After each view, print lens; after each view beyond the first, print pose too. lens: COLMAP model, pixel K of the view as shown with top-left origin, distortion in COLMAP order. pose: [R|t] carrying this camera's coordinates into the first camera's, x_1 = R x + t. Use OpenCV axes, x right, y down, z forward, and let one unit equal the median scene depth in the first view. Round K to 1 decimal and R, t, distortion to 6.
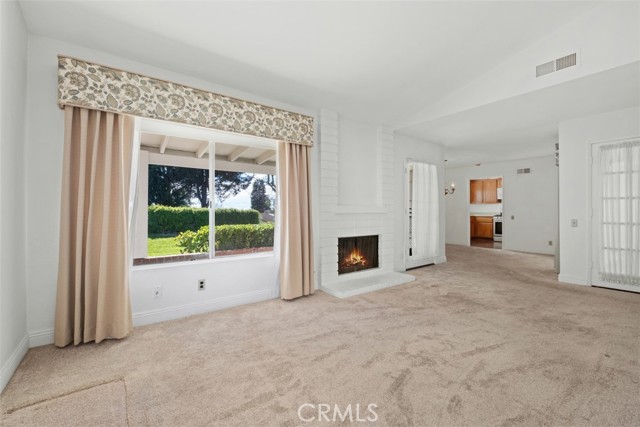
lens RADIAL K [[275.0, 0, 324.6], [0, 275.0, 208.6], [0, 0, 1]] dist [0.000818, -0.003152]
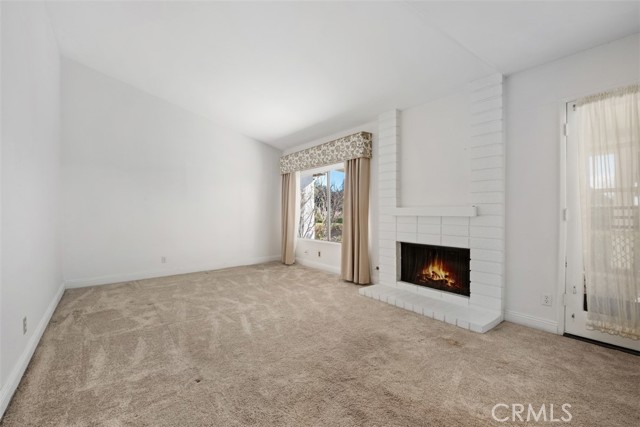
lens RADIAL K [[275.0, 0, 323.2], [0, 275.0, 213.5], [0, 0, 1]] dist [0.000818, -0.003152]
pose [[0.022943, -0.000936, -0.999736, 0.809049], [0.004428, 0.999990, -0.000835, 0.008543], [0.999727, -0.004408, 0.022947, 0.591523]]
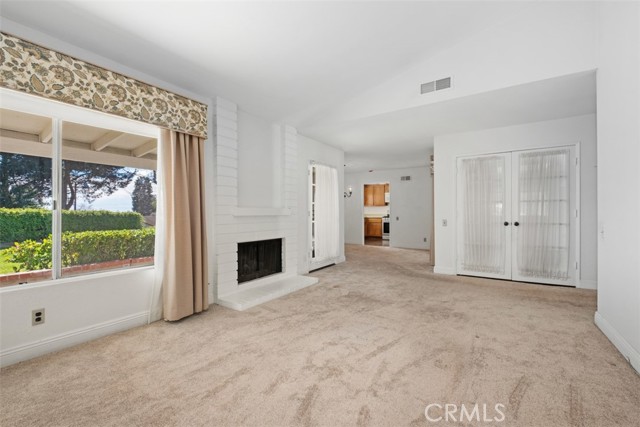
lens RADIAL K [[275.0, 0, 322.2], [0, 275.0, 211.3], [0, 0, 1]] dist [0.000818, -0.003152]
pose [[0.941932, -0.000472, 0.335802, 0.006465], [-0.000326, 0.999997, 0.002318, 0.000024], [-0.335802, -0.002293, 0.941930, 0.047550]]
